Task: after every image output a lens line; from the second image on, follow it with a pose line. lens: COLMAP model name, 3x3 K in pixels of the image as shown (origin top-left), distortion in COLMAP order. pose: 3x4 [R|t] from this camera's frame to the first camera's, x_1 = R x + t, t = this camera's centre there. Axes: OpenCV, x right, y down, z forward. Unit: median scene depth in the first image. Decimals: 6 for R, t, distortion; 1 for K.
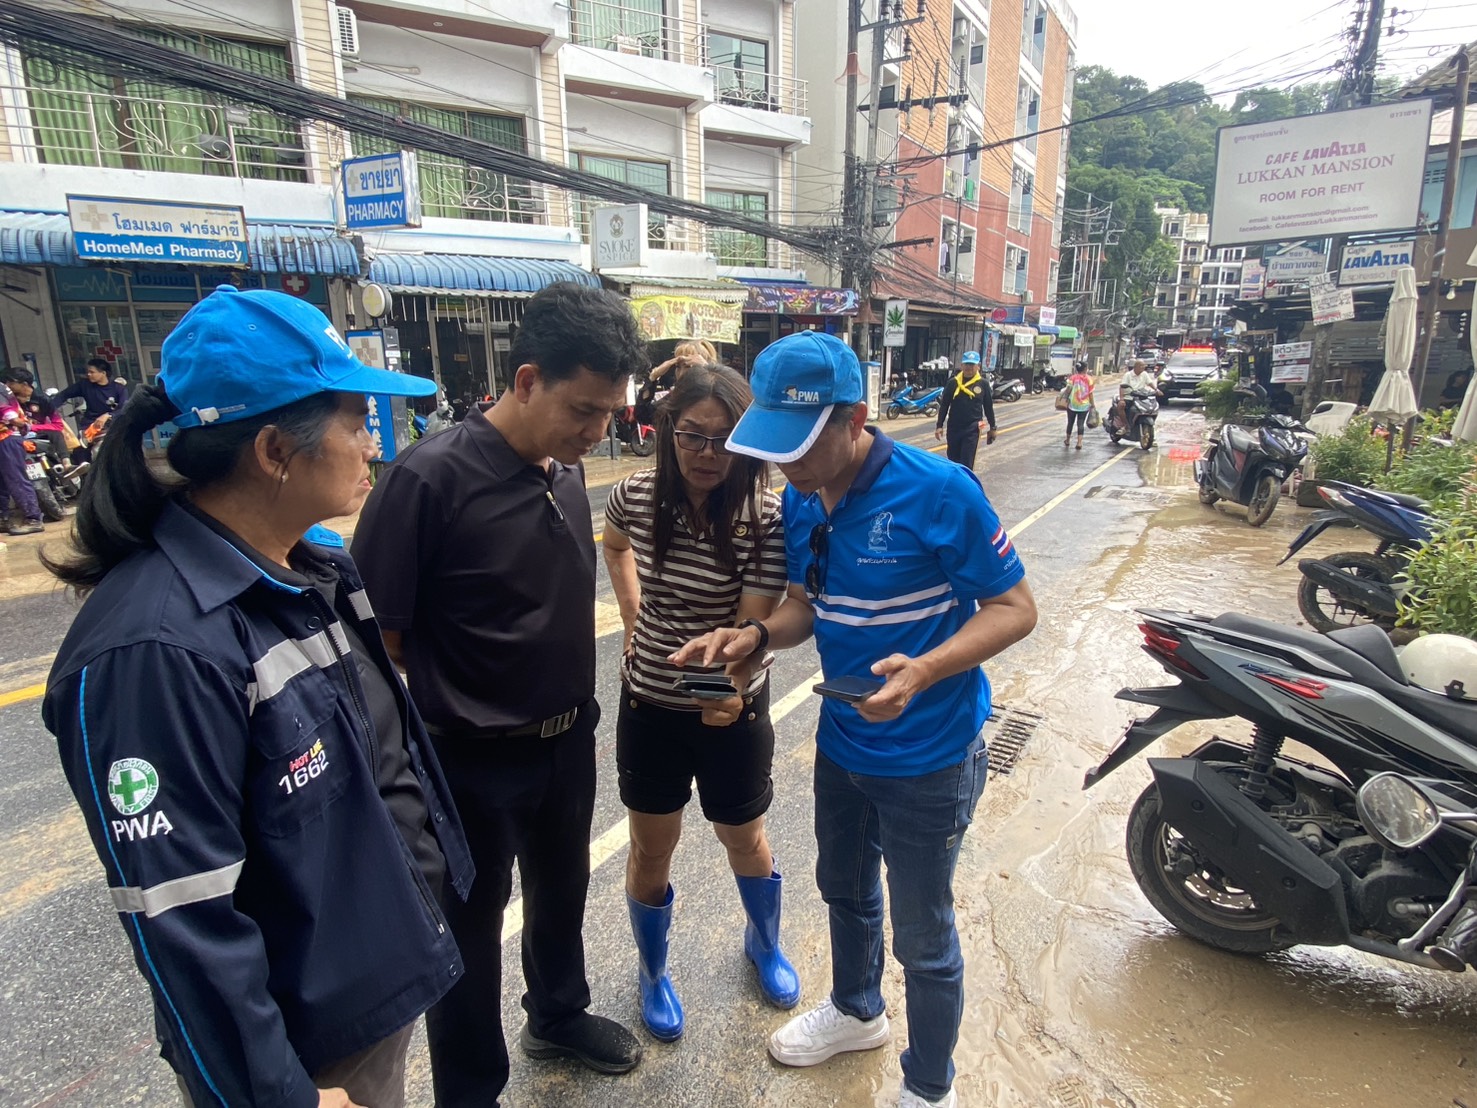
lens RADIAL K [[751.3, 0, 738.5], [0, 751.3, 554.0], [0, 0, 1]] dist [0.023701, -0.024496]
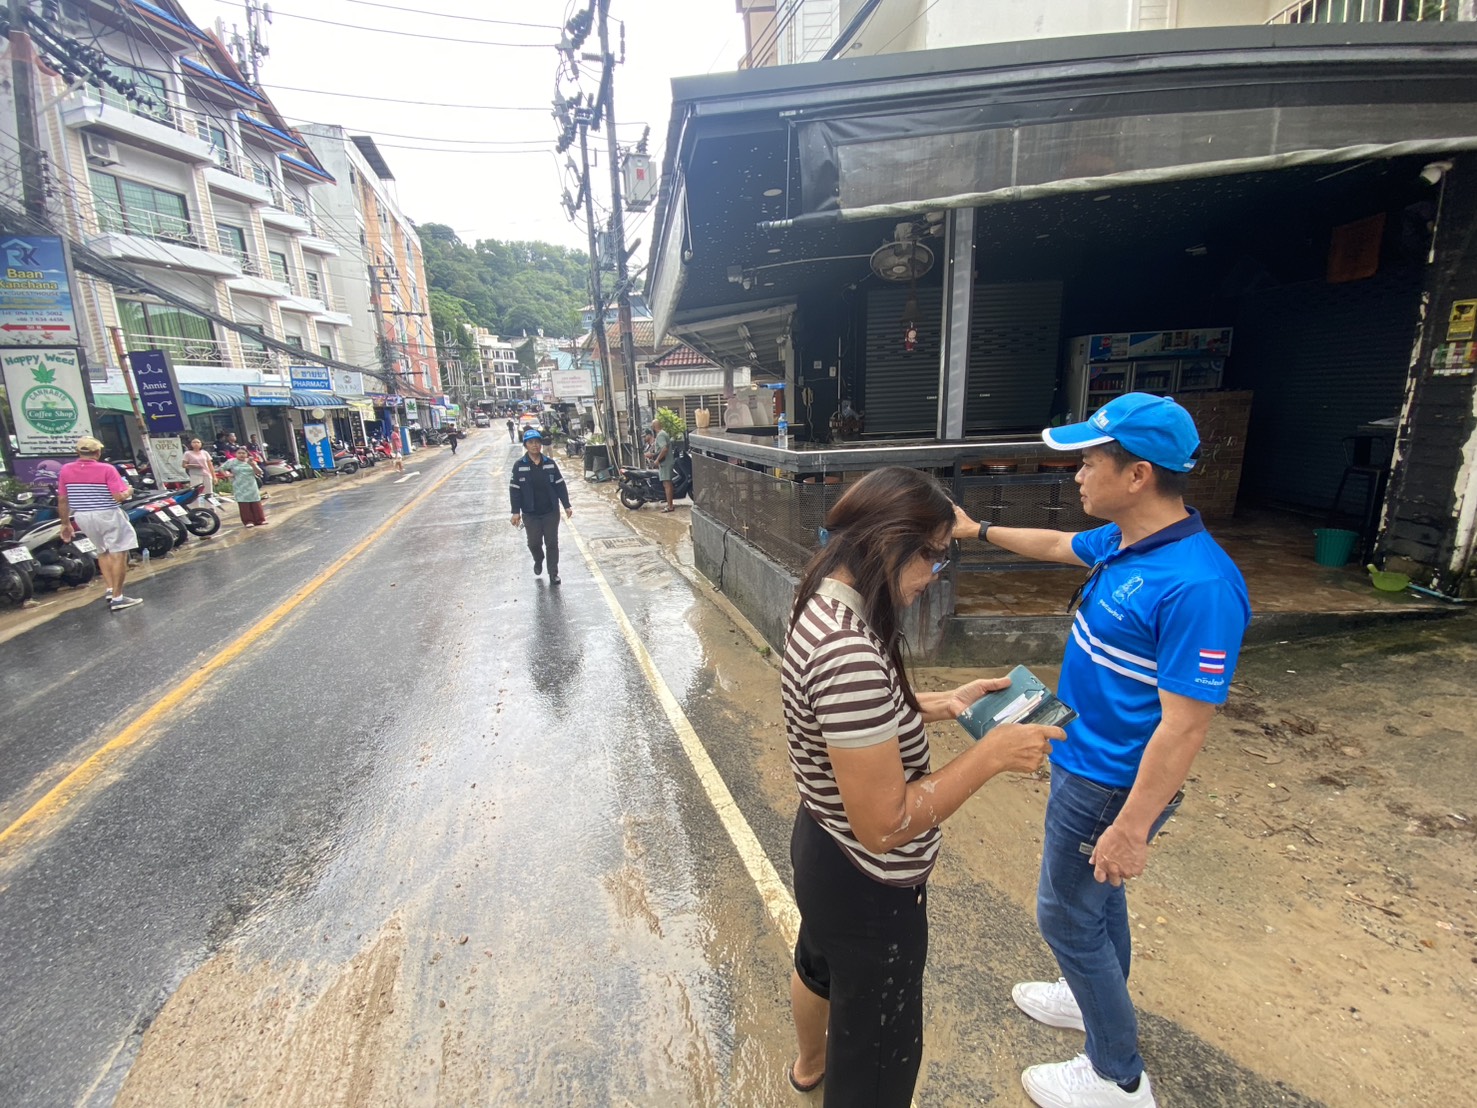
lens RADIAL K [[614.3, 0, 738.5], [0, 614.3, 554.0], [0, 0, 1]] dist [0.017567, -0.019839]
pose [[0.611850, -0.193961, 0.766824, -0.373084], [0.220915, 0.972793, 0.069791, 0.103375], [-0.759497, 0.126702, 0.638052, -0.446871]]
